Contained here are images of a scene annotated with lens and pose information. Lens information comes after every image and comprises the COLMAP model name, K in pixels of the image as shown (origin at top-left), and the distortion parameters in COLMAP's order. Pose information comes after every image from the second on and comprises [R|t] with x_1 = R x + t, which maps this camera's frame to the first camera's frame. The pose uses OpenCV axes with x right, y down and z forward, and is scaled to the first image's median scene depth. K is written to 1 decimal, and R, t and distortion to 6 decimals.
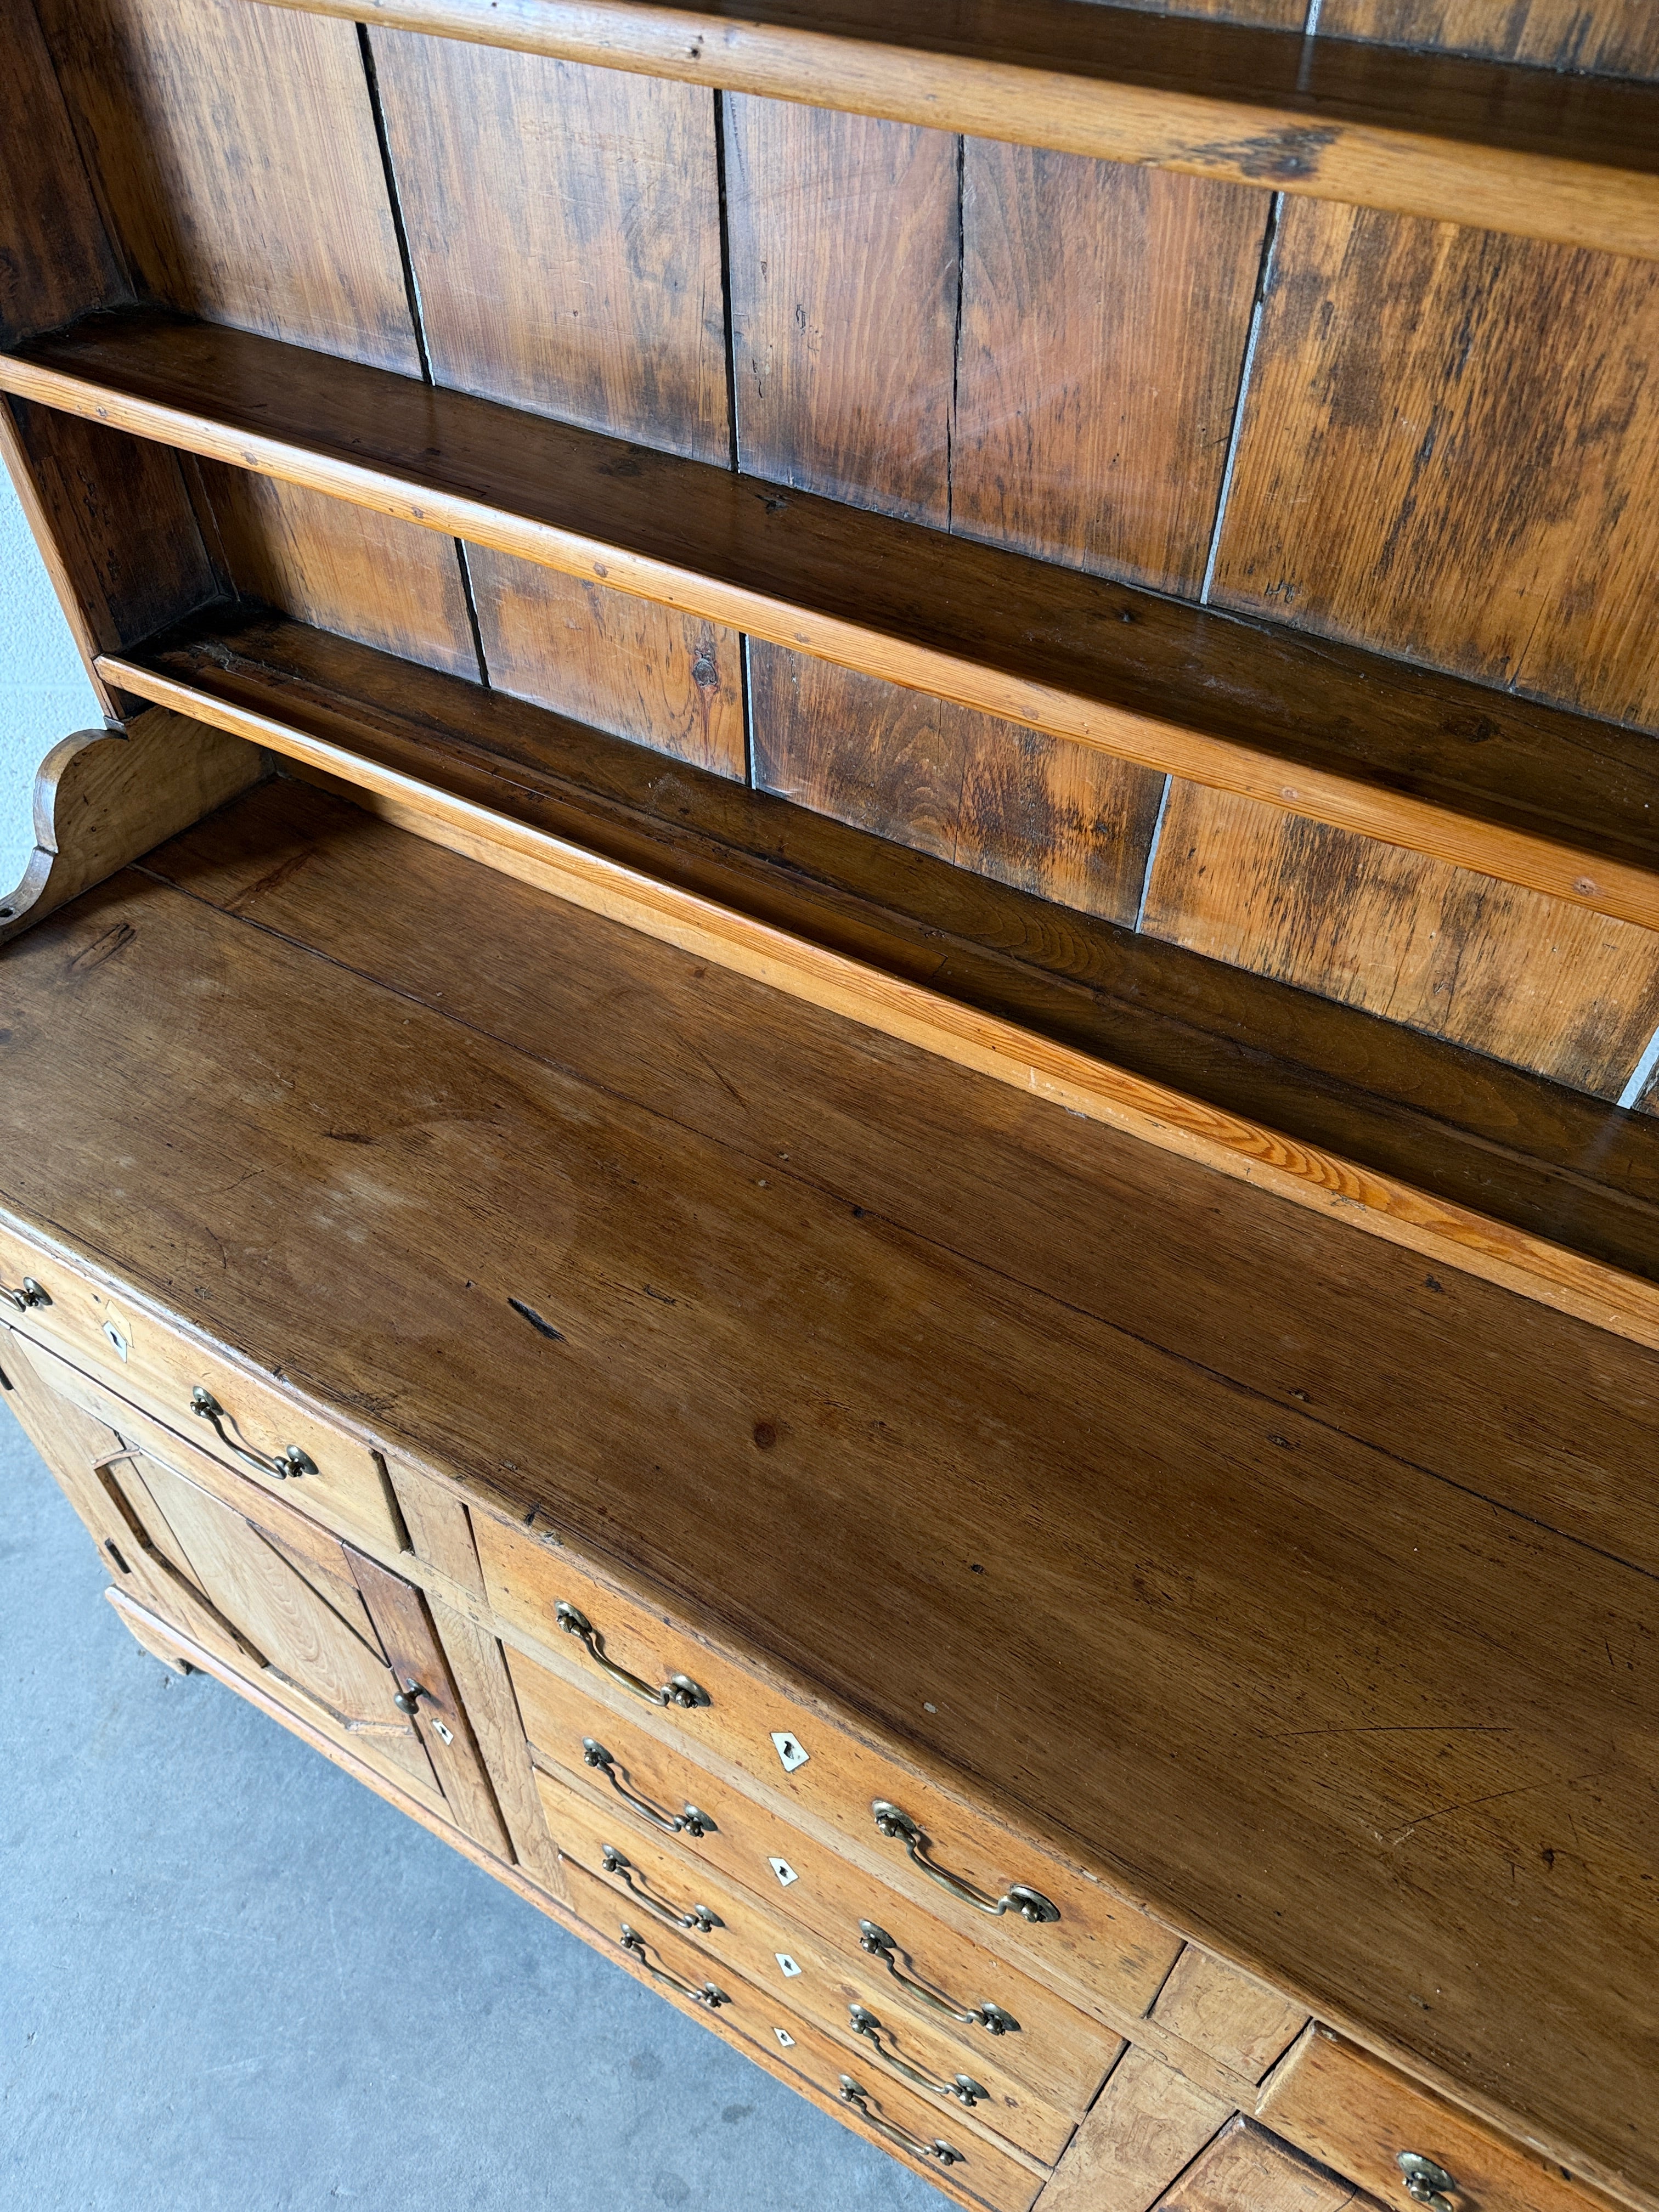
lens RADIAL K [[1562.2, 0, 825.5], [0, 1562.2, 1113.0], [0, 0, 1]] dist [0.075577, -0.100546]
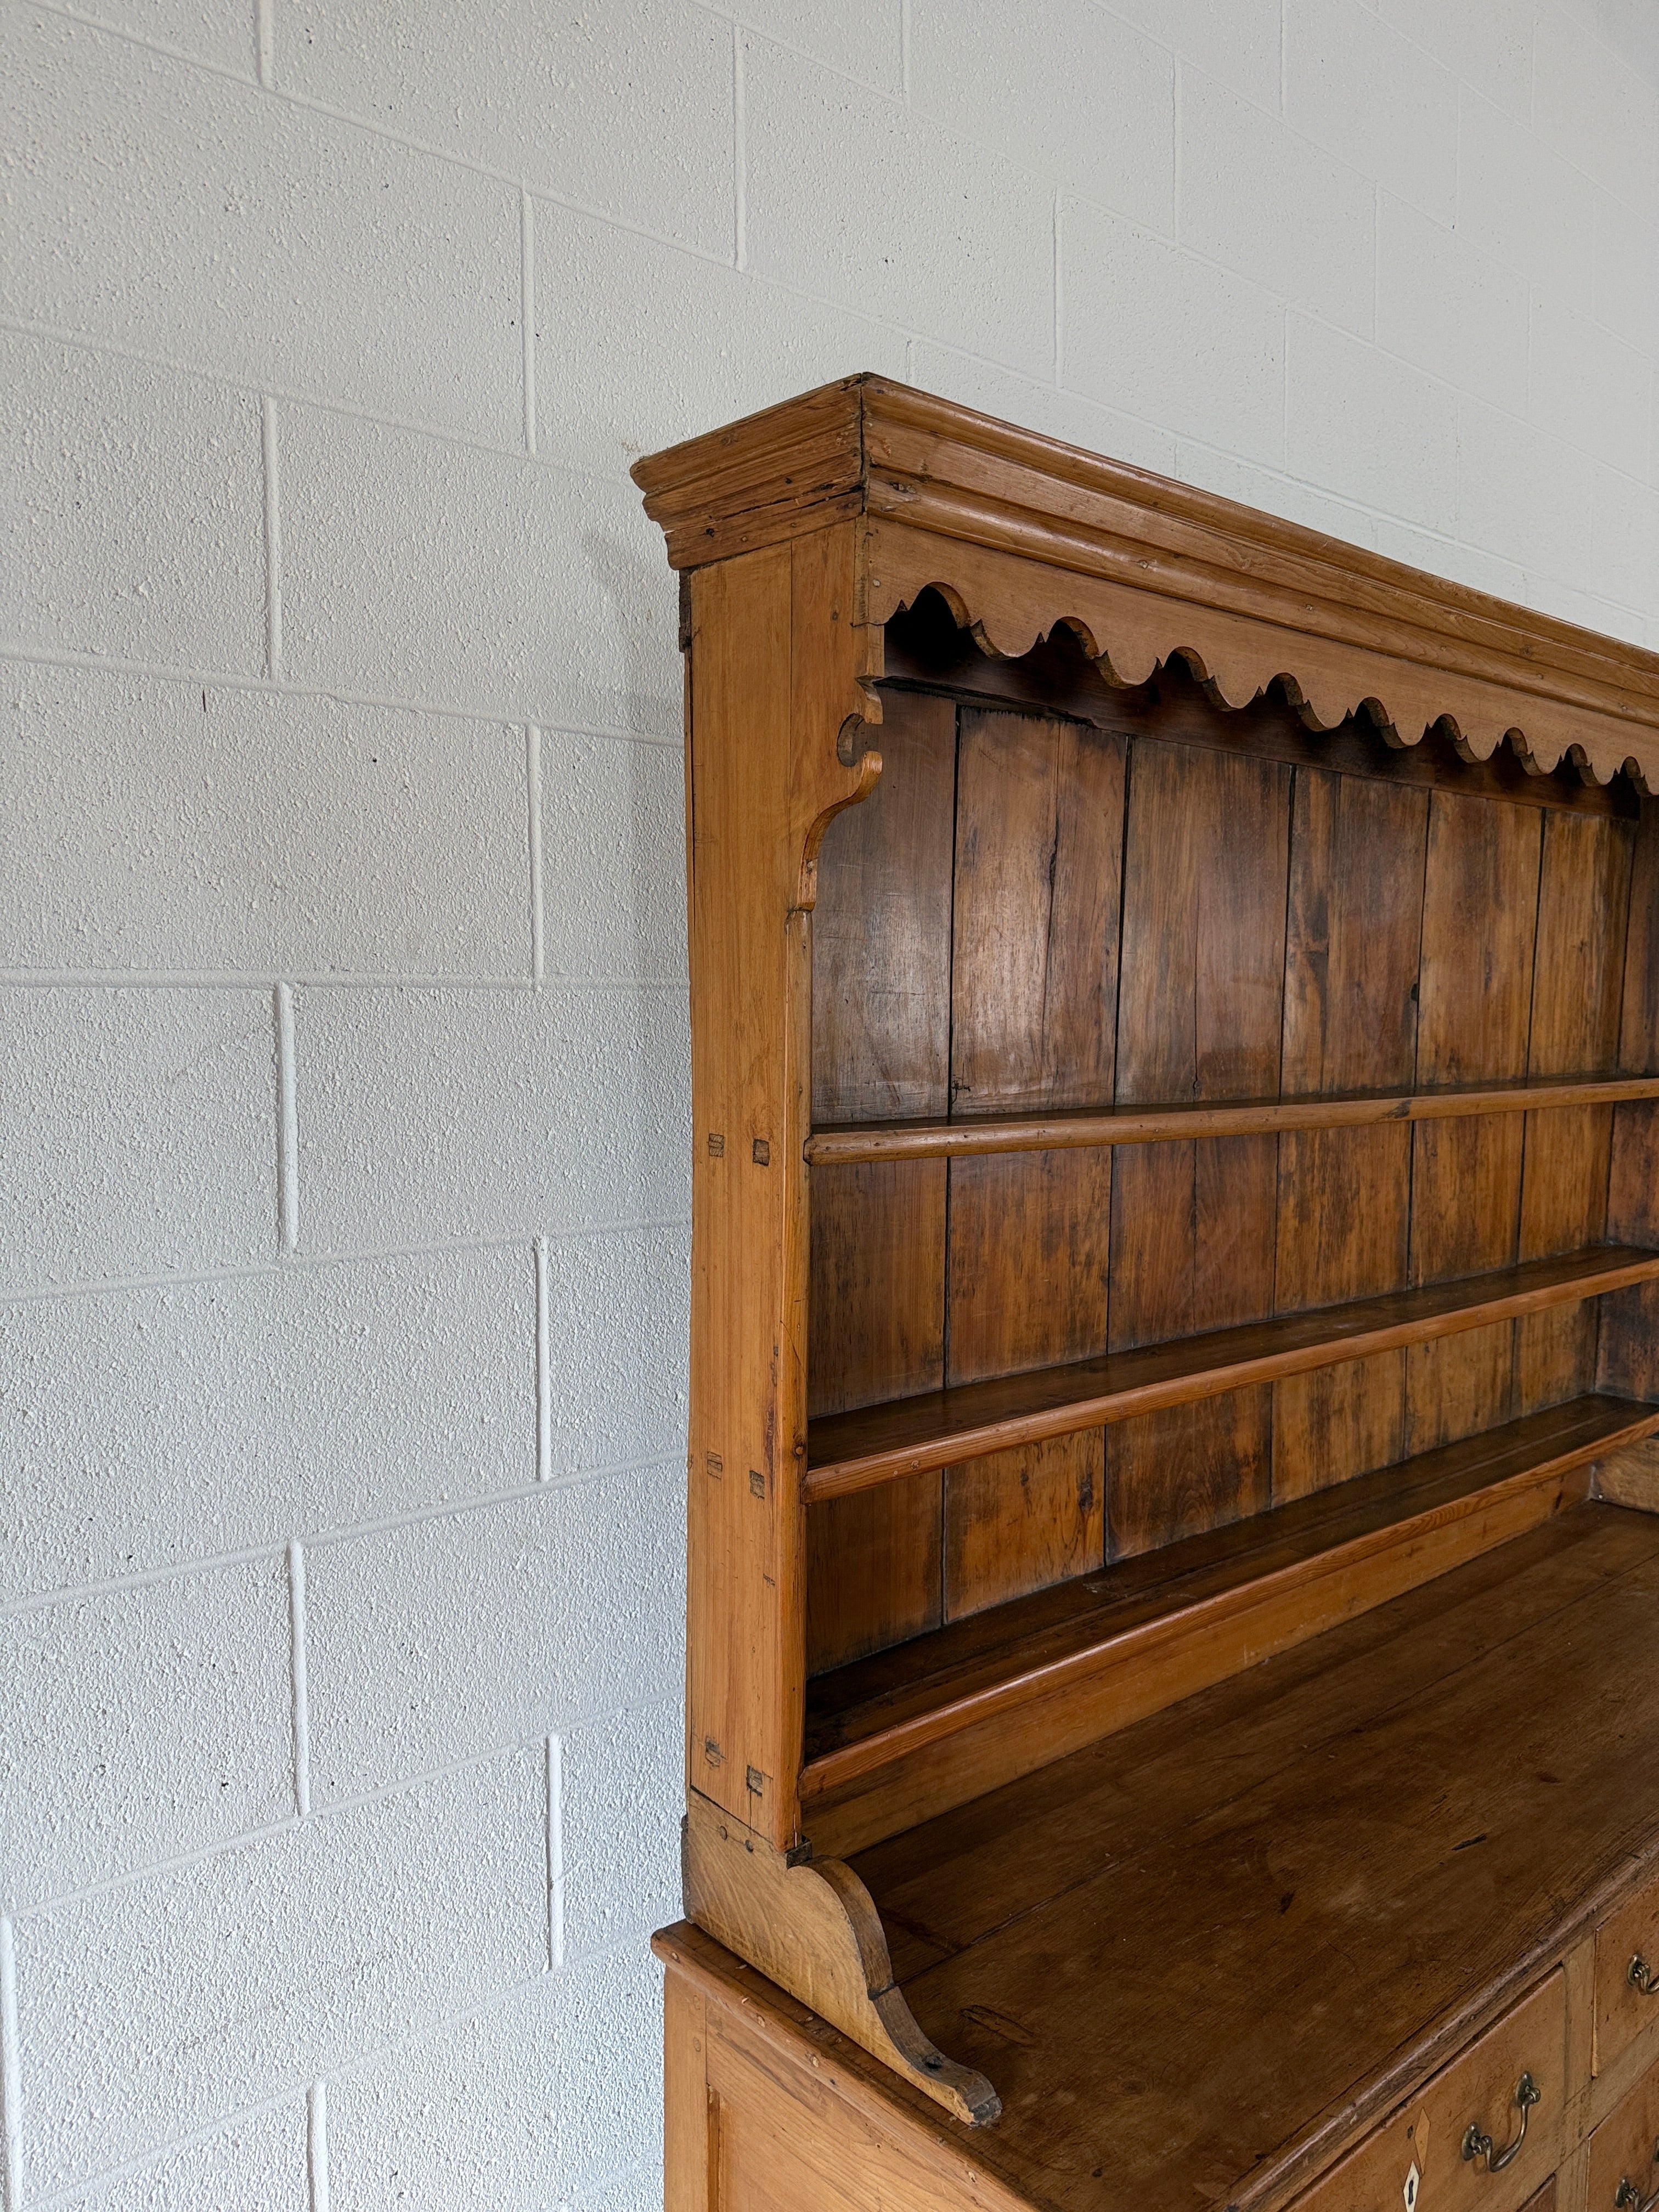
lens RADIAL K [[1540.3, 0, 827.8], [0, 1540.3, 1107.7], [0, 0, 1]] dist [0.154519, -0.272796]
pose [[0.301172, -0.067937, 0.951147, -1.582000], [0.689546, 0.704482, -0.168020, -0.471932], [-0.658651, 0.706462, 0.259017, 0.516173]]
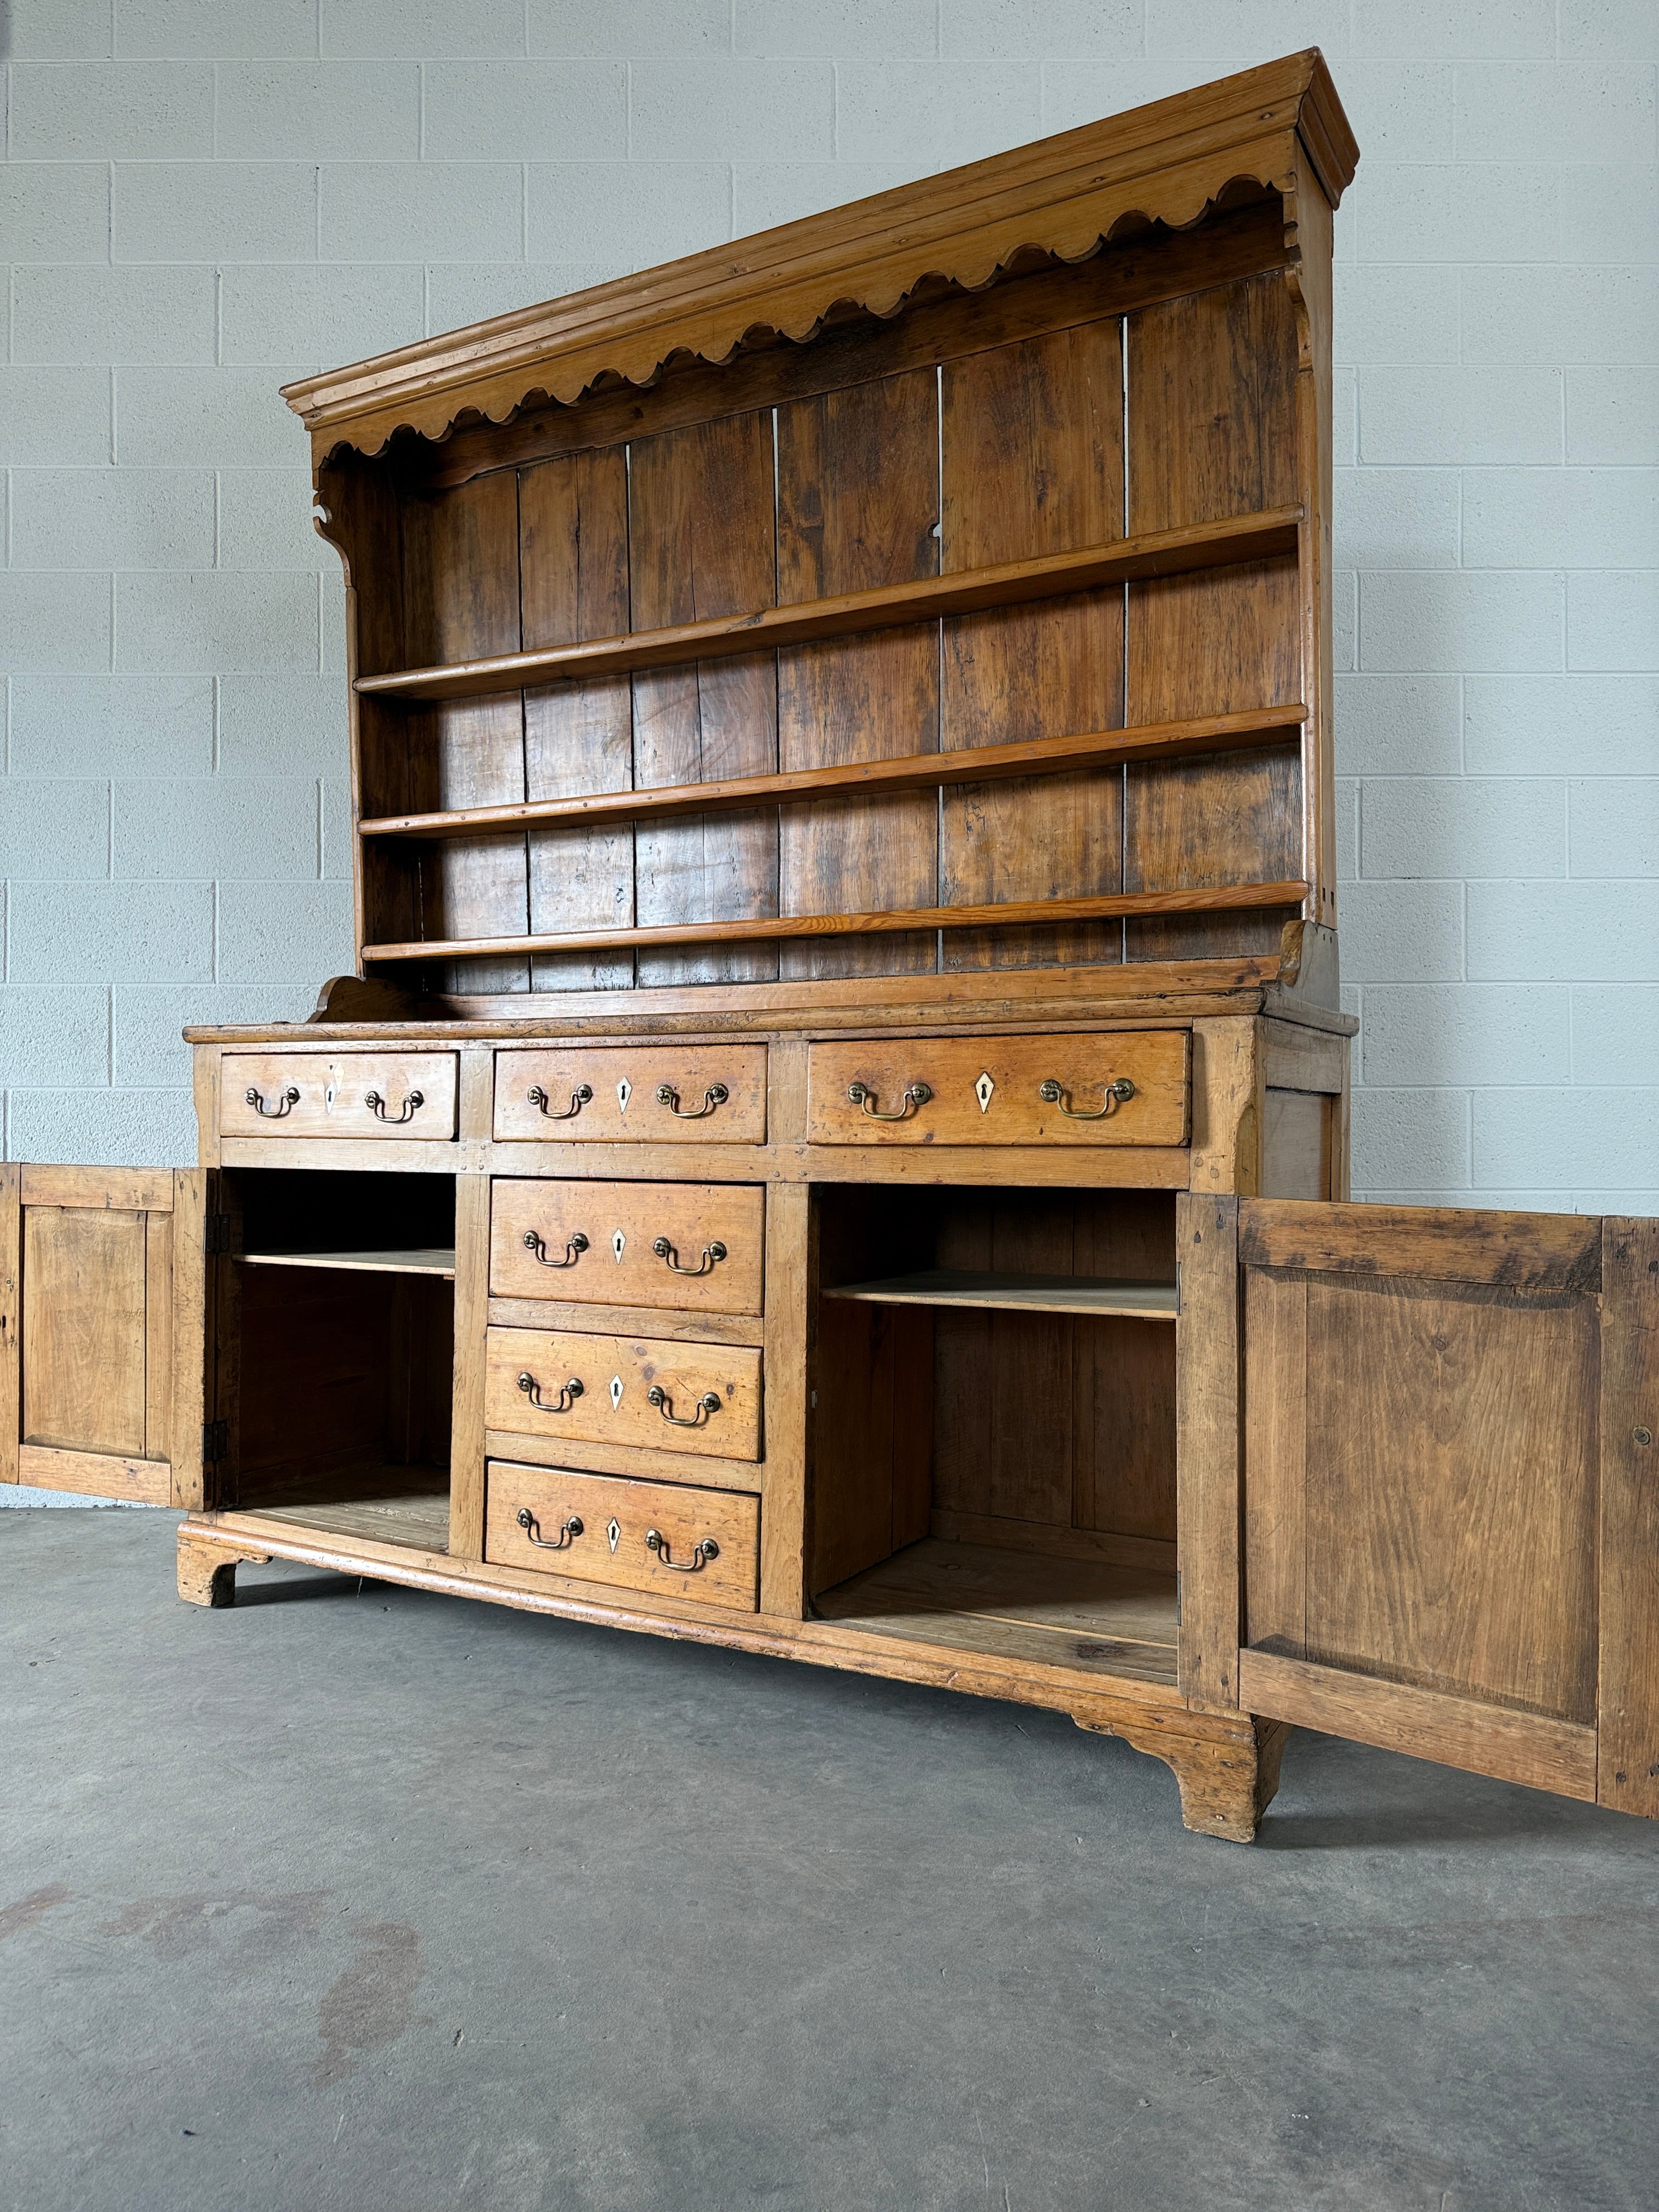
lens RADIAL K [[1559.5, 0, 827.6], [0, 1559.5, 1105.7], [0, 0, 1]] dist [0.085348, -0.128211]
pose [[0.999392, -0.004612, 0.034565, 0.181395], [0.028248, 0.688275, -0.724899, 1.879666], [-0.020447, 0.725435, 0.687987, -0.545521]]
